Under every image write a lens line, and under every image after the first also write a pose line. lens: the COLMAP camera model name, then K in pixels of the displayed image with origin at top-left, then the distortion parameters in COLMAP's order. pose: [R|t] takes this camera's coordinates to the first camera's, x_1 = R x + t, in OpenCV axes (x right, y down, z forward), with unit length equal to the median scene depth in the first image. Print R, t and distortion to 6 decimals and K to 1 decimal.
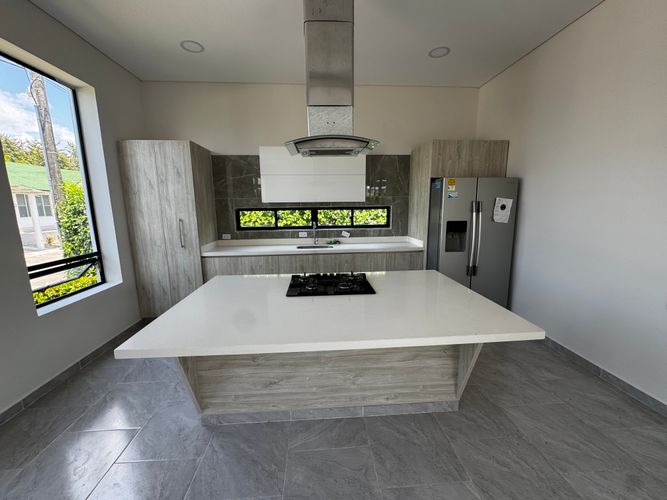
lens RADIAL K [[267.1, 0, 333.5], [0, 267.1, 250.0], [0, 0, 1]] dist [-0.002366, -0.000112]
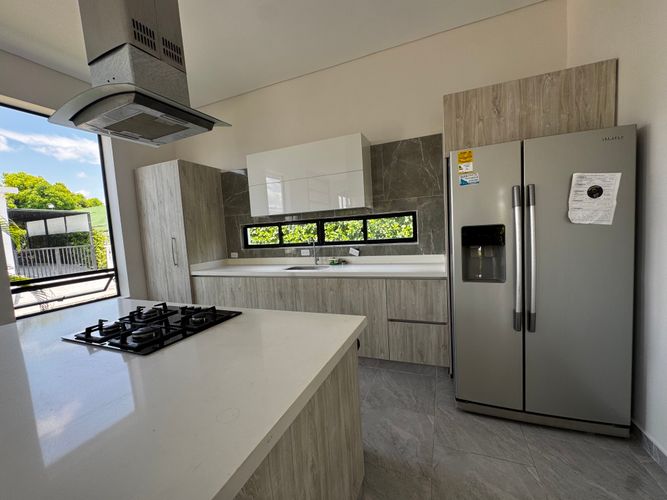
lens RADIAL K [[267.1, 0, 333.5], [0, 267.1, 250.0], [0, 0, 1]] dist [-0.002366, -0.000112]
pose [[0.897916, -0.008518, -0.440084, 0.380922], [-0.024107, 0.997361, -0.068489, -0.012871], [0.439506, 0.072107, 0.895341, 0.340567]]
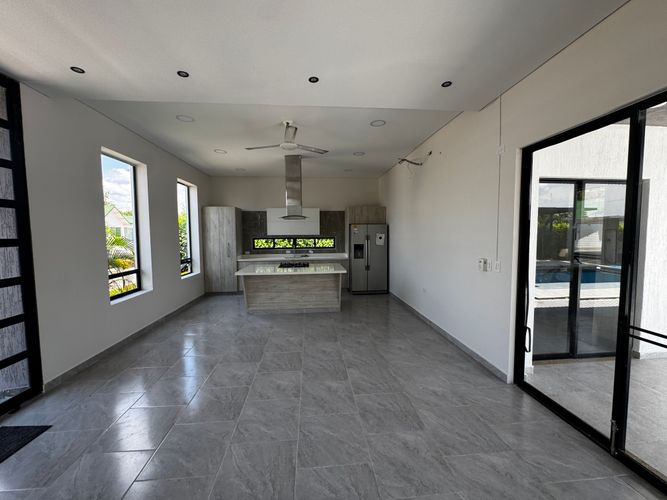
lens RADIAL K [[267.1, 0, 333.5], [0, 267.1, 250.0], [0, 0, 1]] dist [-0.002366, -0.000112]
pose [[0.999790, 0.002306, 0.020374, 0.190227], [-0.000114, 0.994268, -0.106916, 0.149291], [-0.020504, 0.106891, 0.994059, -1.004594]]
